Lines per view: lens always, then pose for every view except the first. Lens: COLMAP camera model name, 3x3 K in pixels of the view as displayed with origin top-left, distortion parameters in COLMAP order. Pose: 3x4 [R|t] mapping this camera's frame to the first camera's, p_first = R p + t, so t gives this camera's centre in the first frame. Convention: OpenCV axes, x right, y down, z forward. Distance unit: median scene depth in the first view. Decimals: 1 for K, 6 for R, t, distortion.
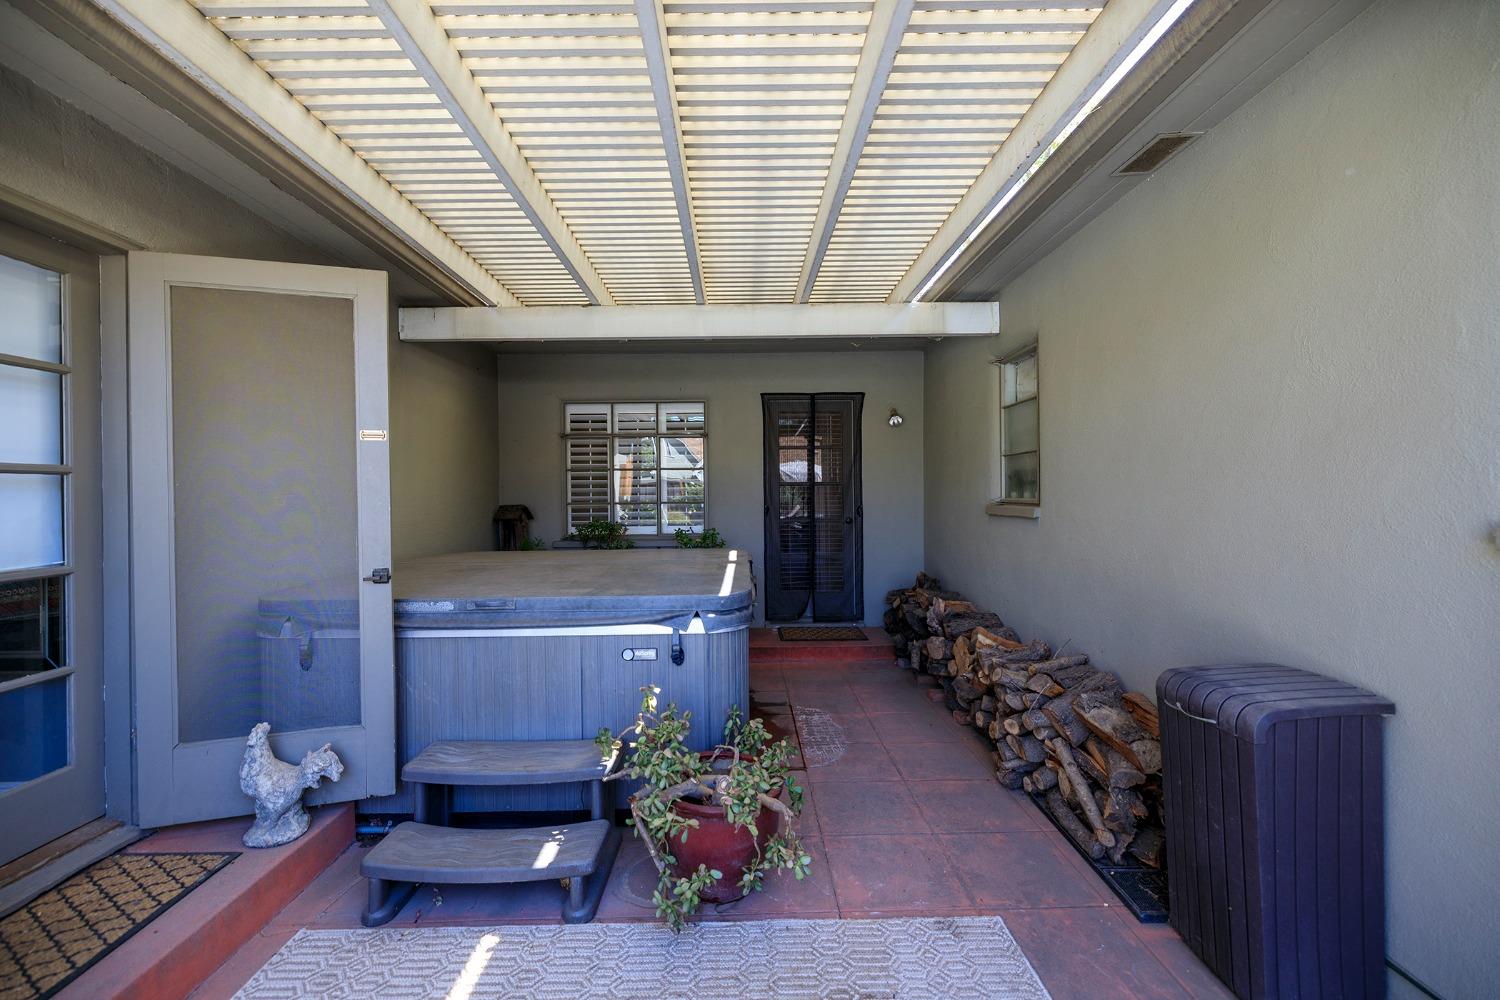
lens RADIAL K [[630.7, 0, 751.3], [0, 630.7, 496.2], [0, 0, 1]] dist [0.000166, -0.000034]
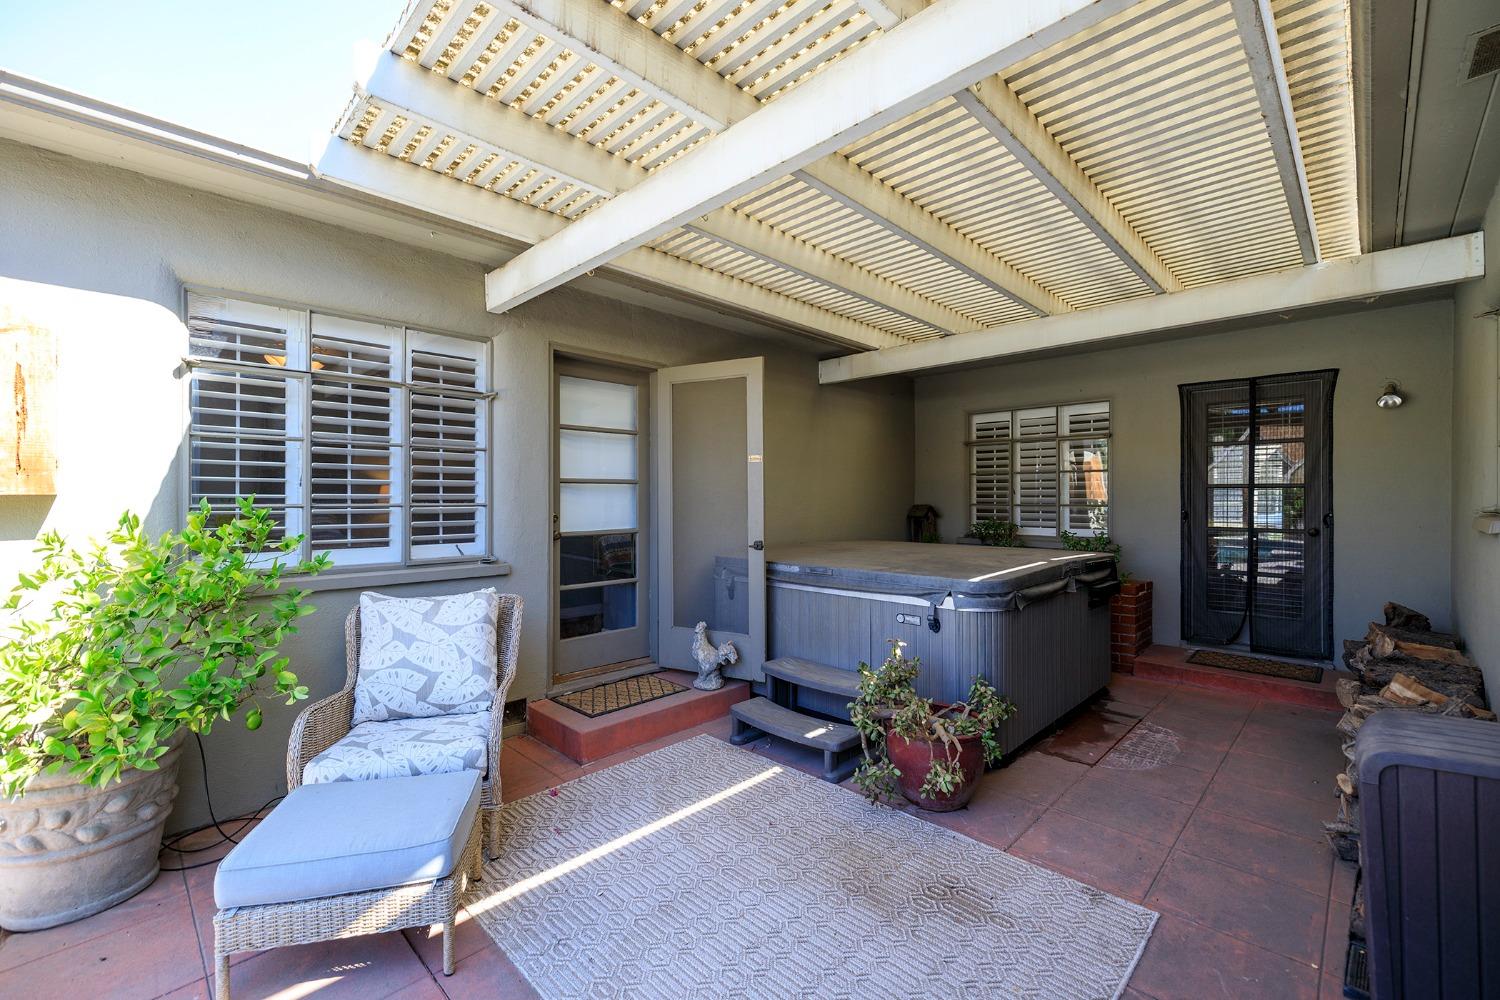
lens RADIAL K [[630.7, 0, 745.5], [0, 630.7, 500.1], [0, 0, 1]] dist [0.000166, -0.000034]
pose [[0.702369, 0.012747, -0.711698, 0.543251], [-0.009991, 0.999918, 0.008049, -0.002147], [0.711742, 0.001458, 0.702439, -0.162458]]
